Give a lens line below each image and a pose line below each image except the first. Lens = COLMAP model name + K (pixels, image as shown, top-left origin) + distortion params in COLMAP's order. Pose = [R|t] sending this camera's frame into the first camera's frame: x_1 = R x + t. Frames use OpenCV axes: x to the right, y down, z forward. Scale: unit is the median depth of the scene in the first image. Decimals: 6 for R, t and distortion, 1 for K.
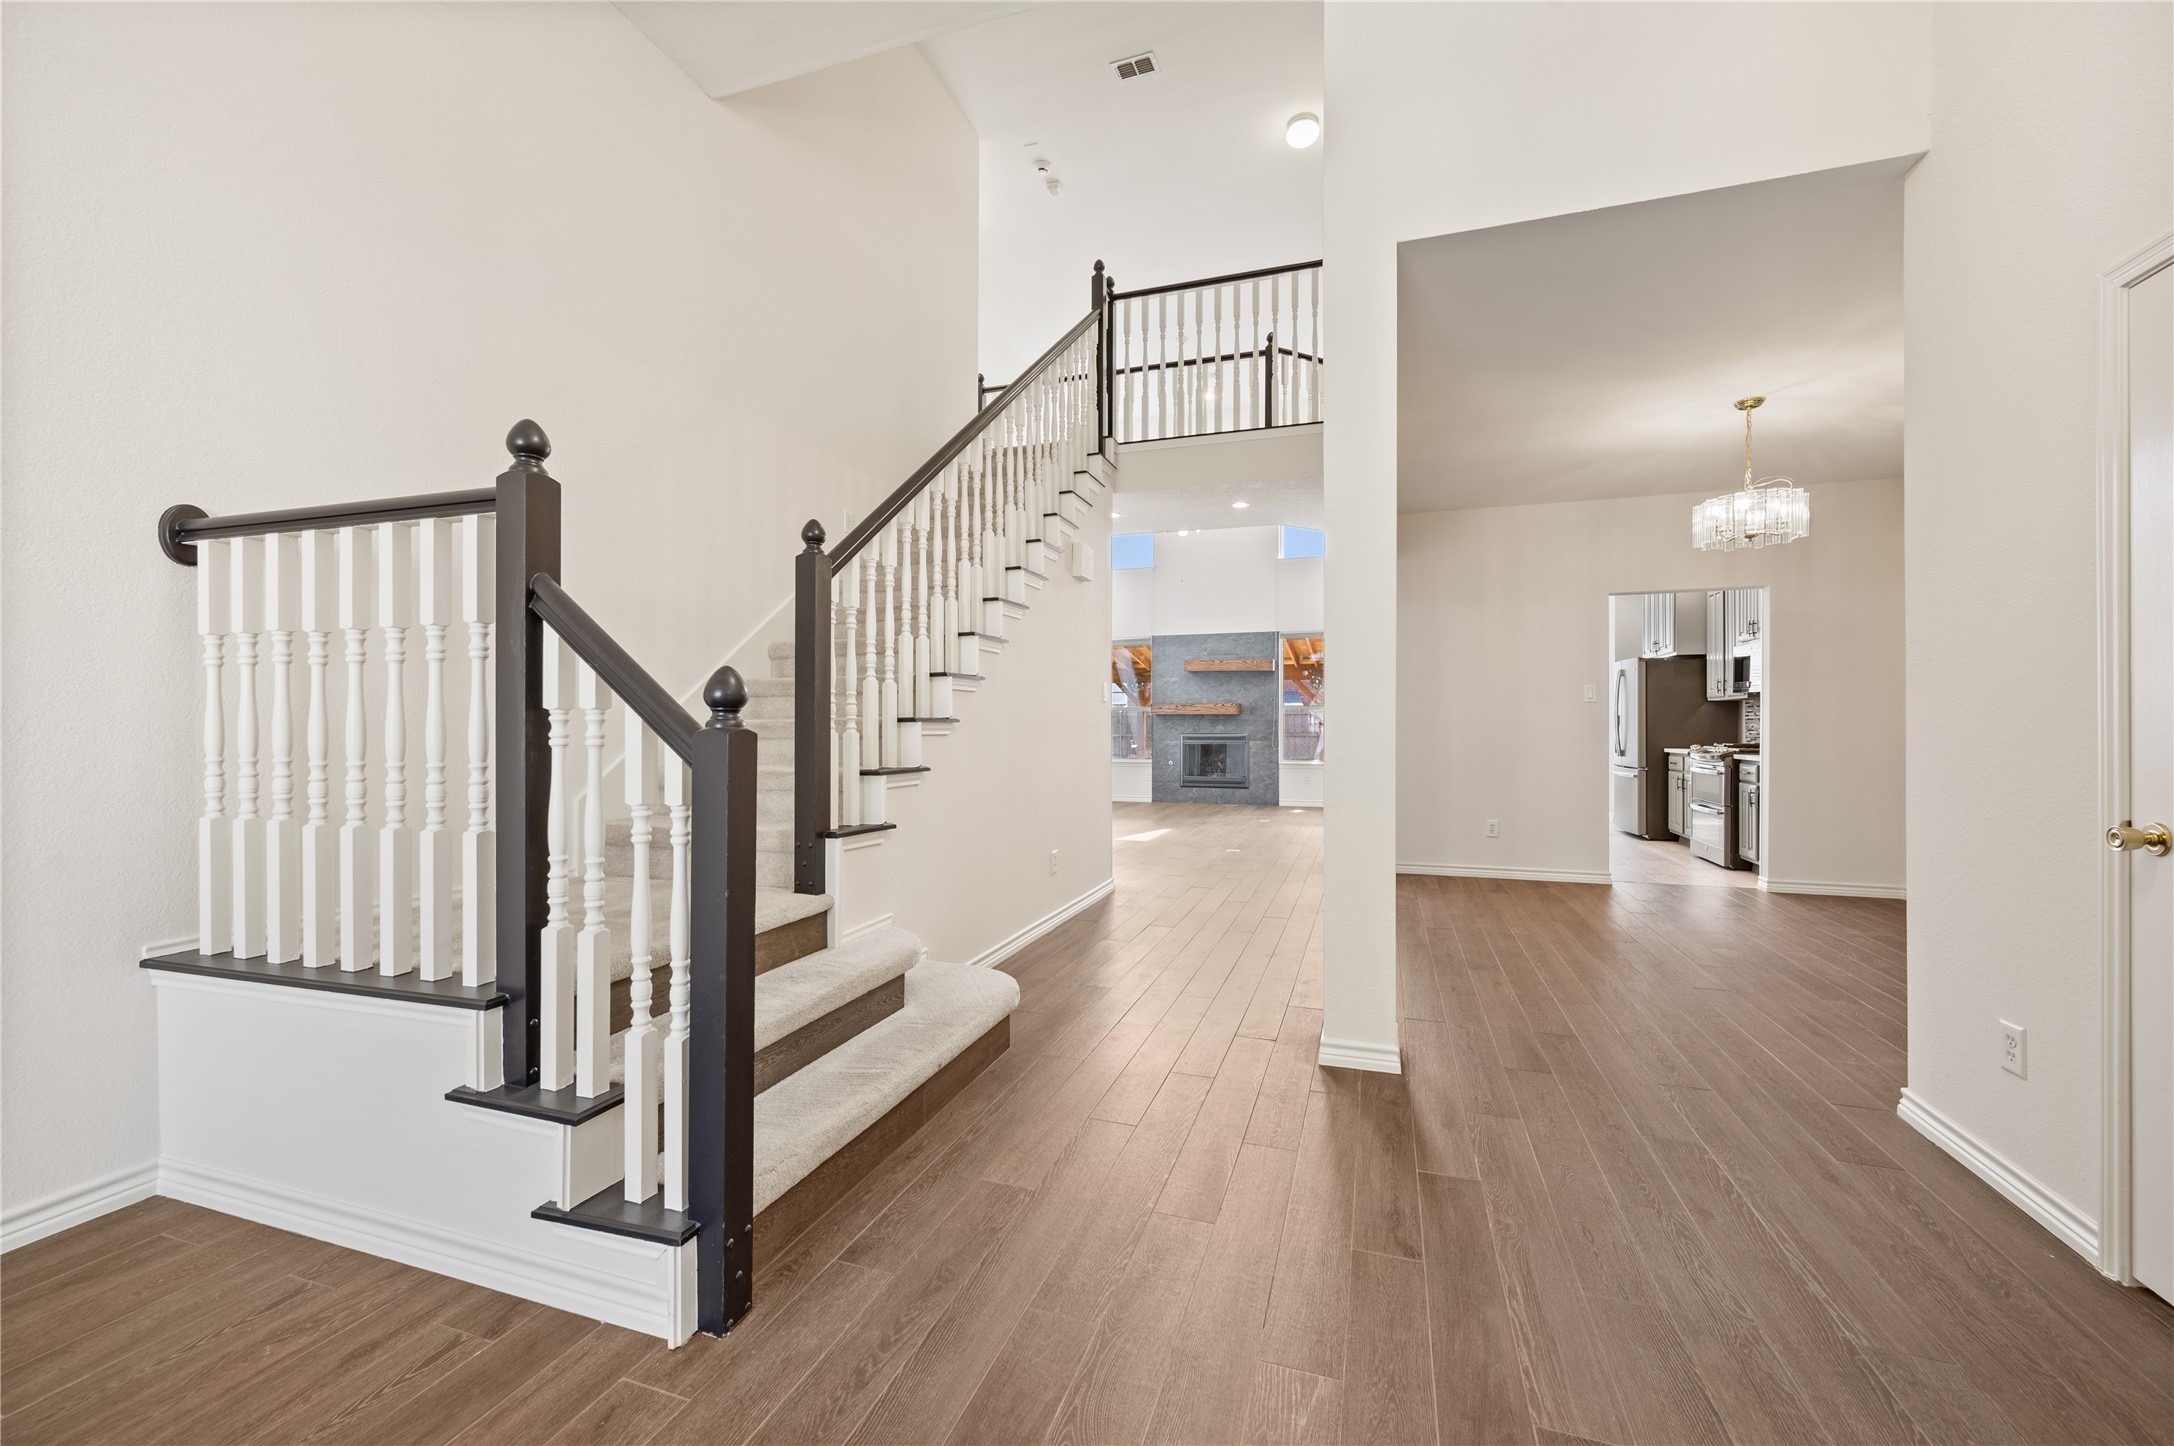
lens RADIAL K [[864.6, 0, 1090.7], [0, 864.6, 723.8], [0, 0, 1]] dist [-0.008014, 0.000755]
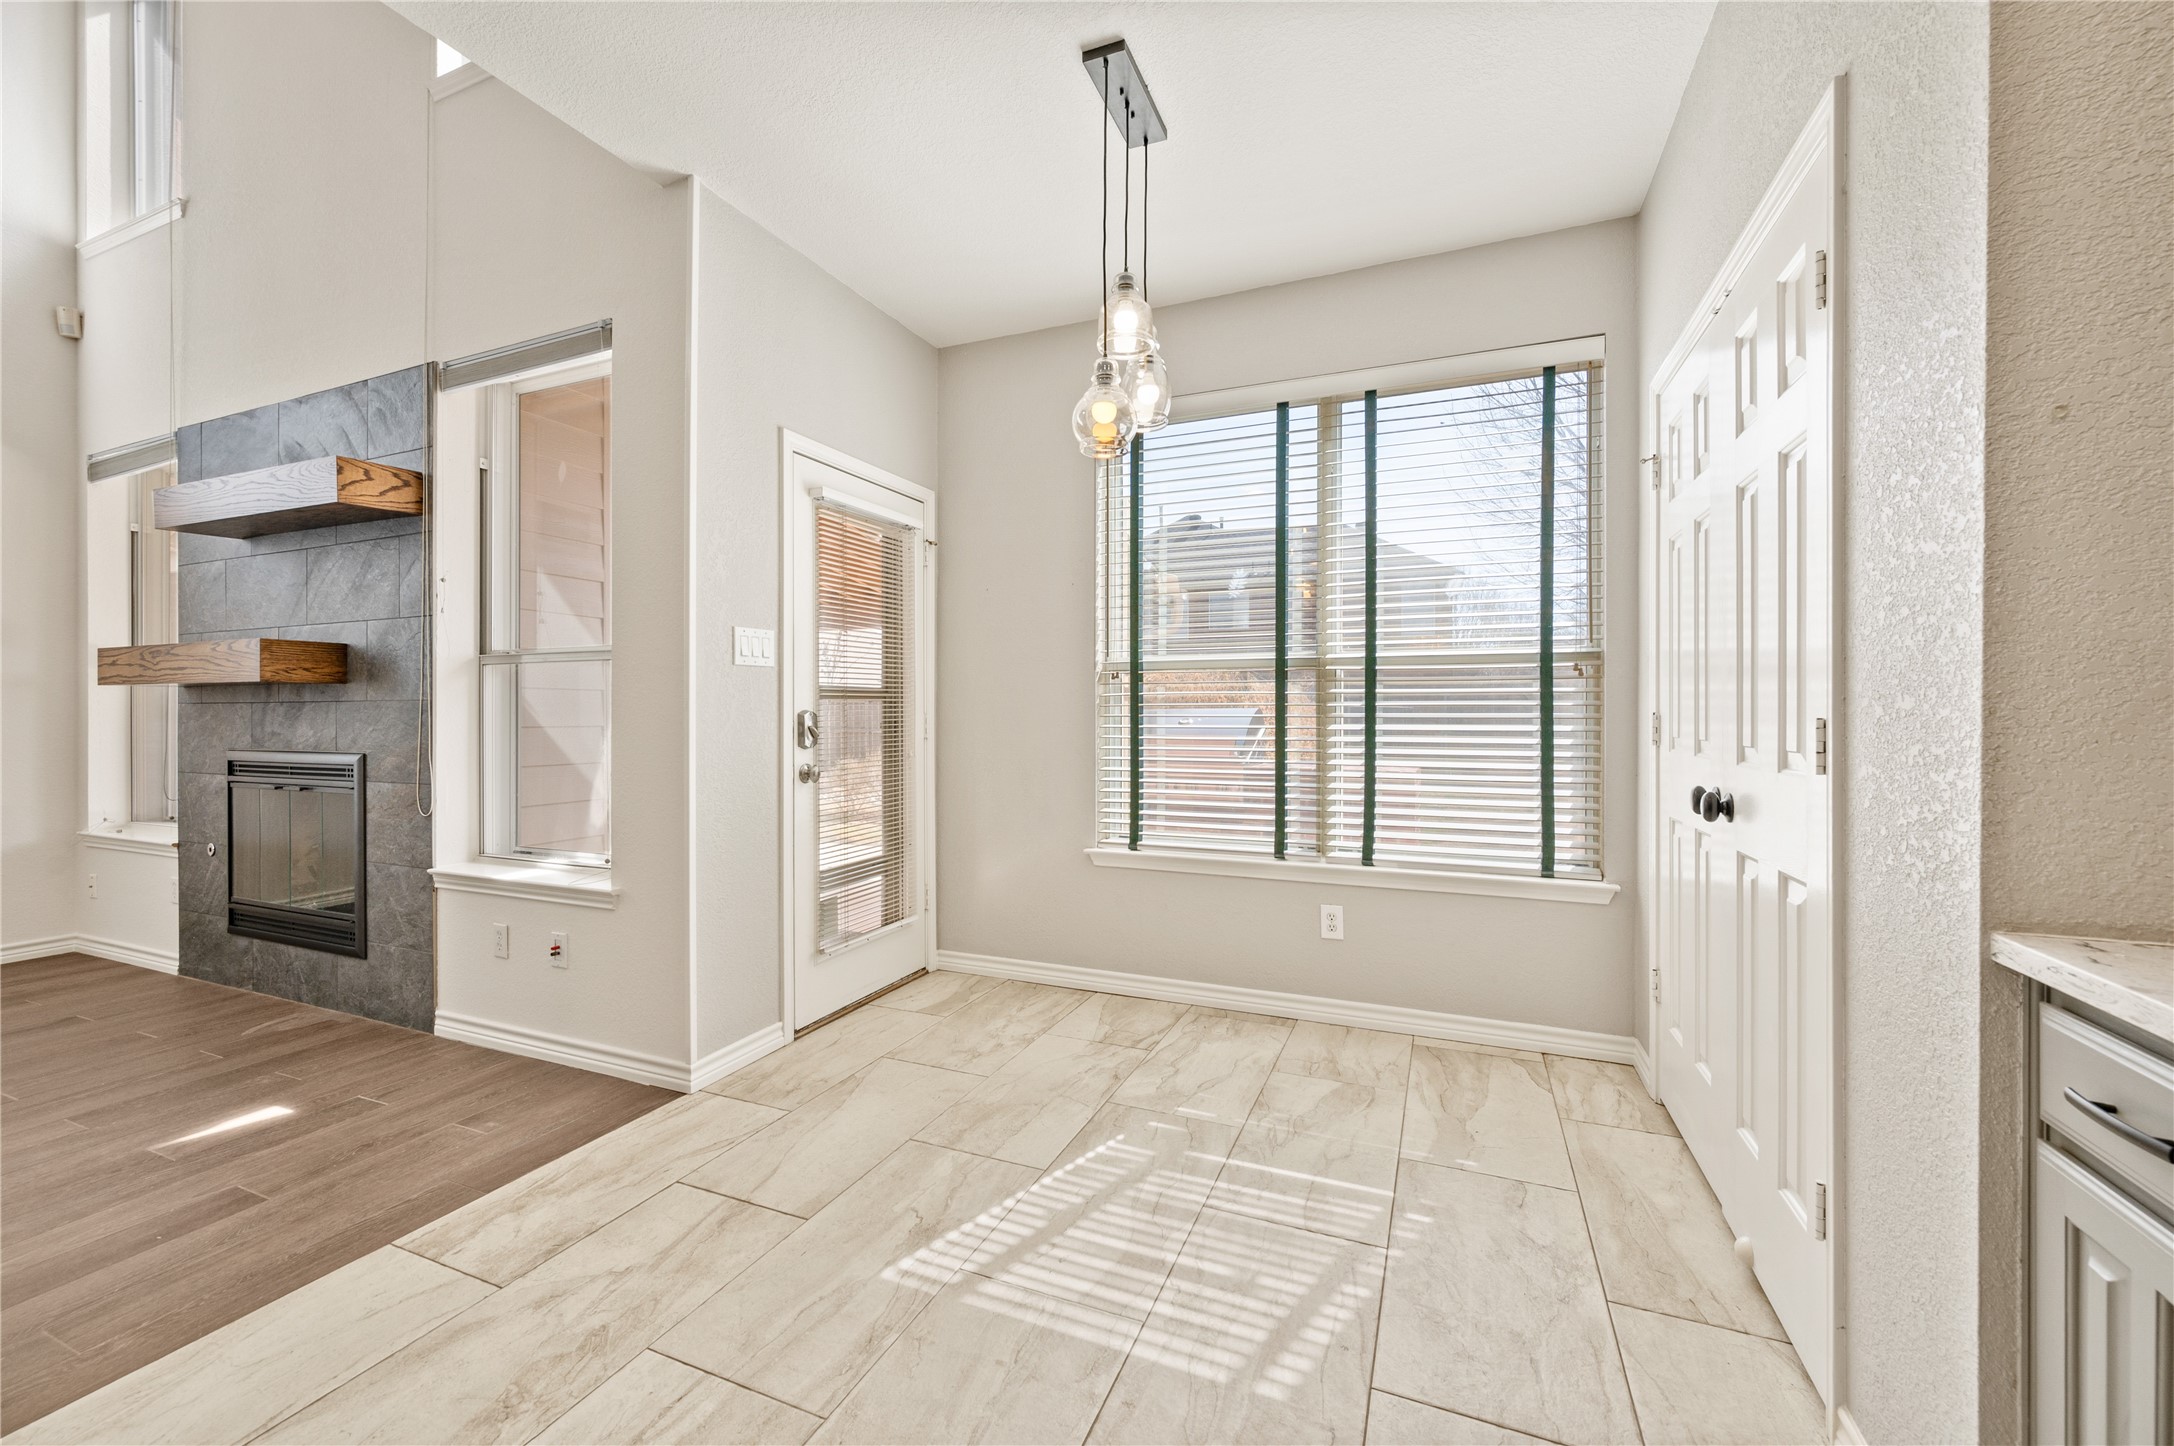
lens RADIAL K [[864.6, 0, 1101.6], [0, 864.6, 710.4], [0, 0, 1]] dist [-0.008014, 0.000755]
pose [[0.997789, 0.004756, -0.066288, 0.594756], [-0.004735, 0.999989, 0.000462, -0.004609], [0.066290, -0.000147, 0.997800, 1.034176]]
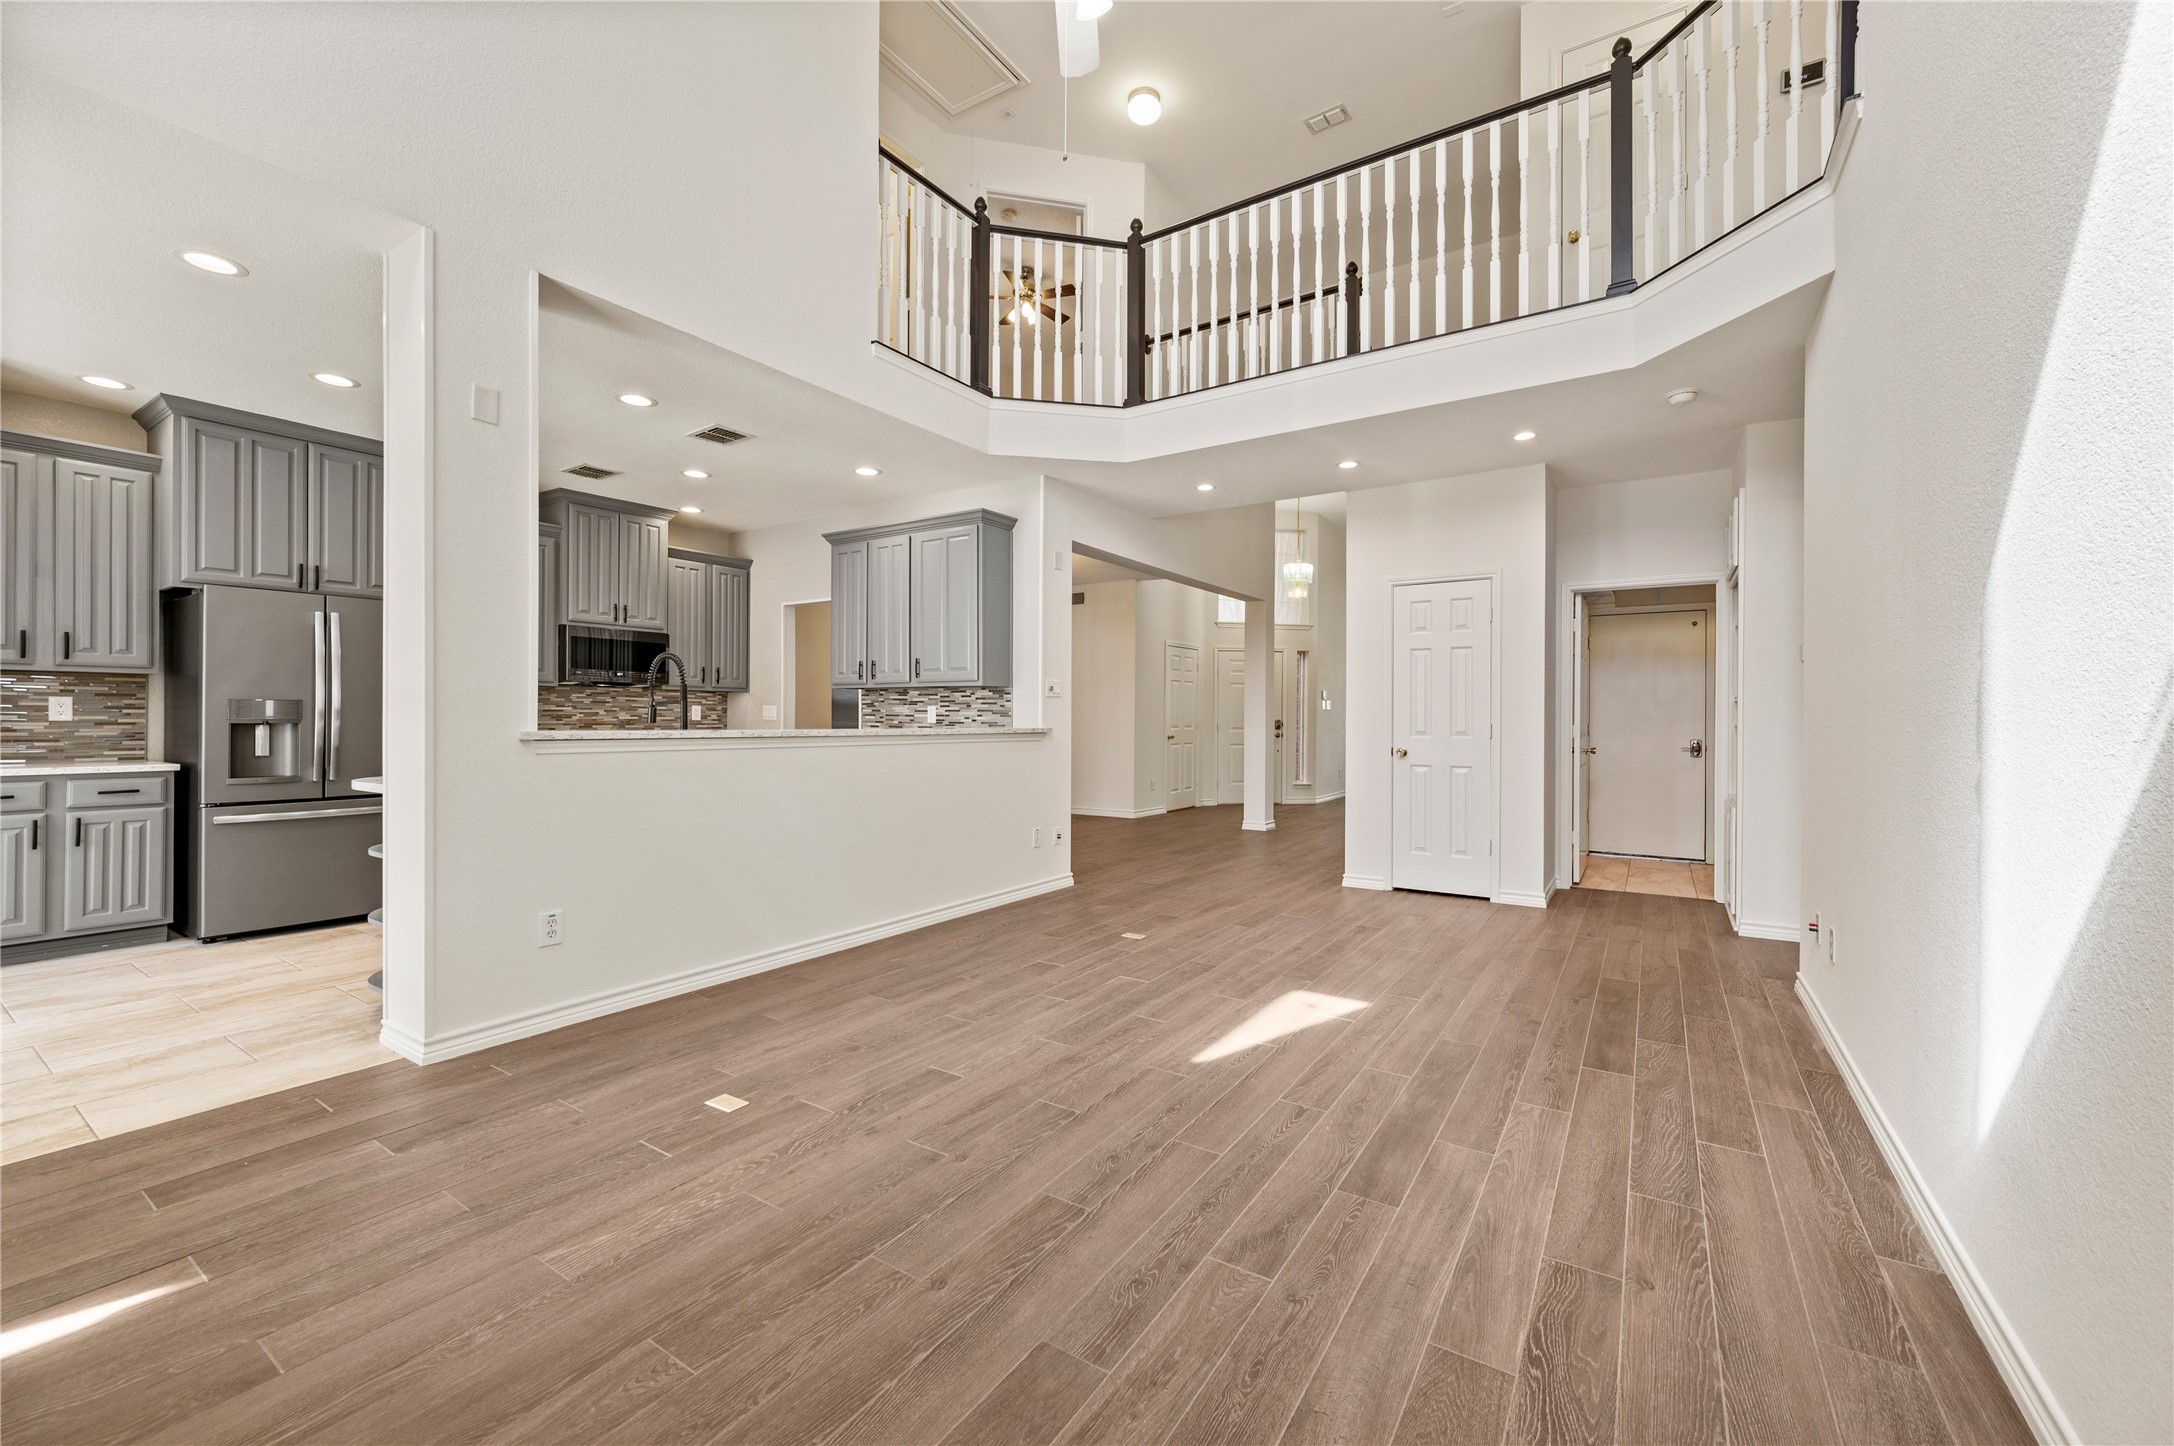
lens RADIAL K [[864.6, 0, 1095.5], [0, 864.6, 708.9], [0, 0, 1]] dist [-0.008014, 0.000755]
pose [[-0.966062, 0.000147, 0.258310, 0.036018], [-0.001264, 0.999985, -0.005295, -0.003372], [-0.258307, -0.005441, -0.966048, 1.414459]]
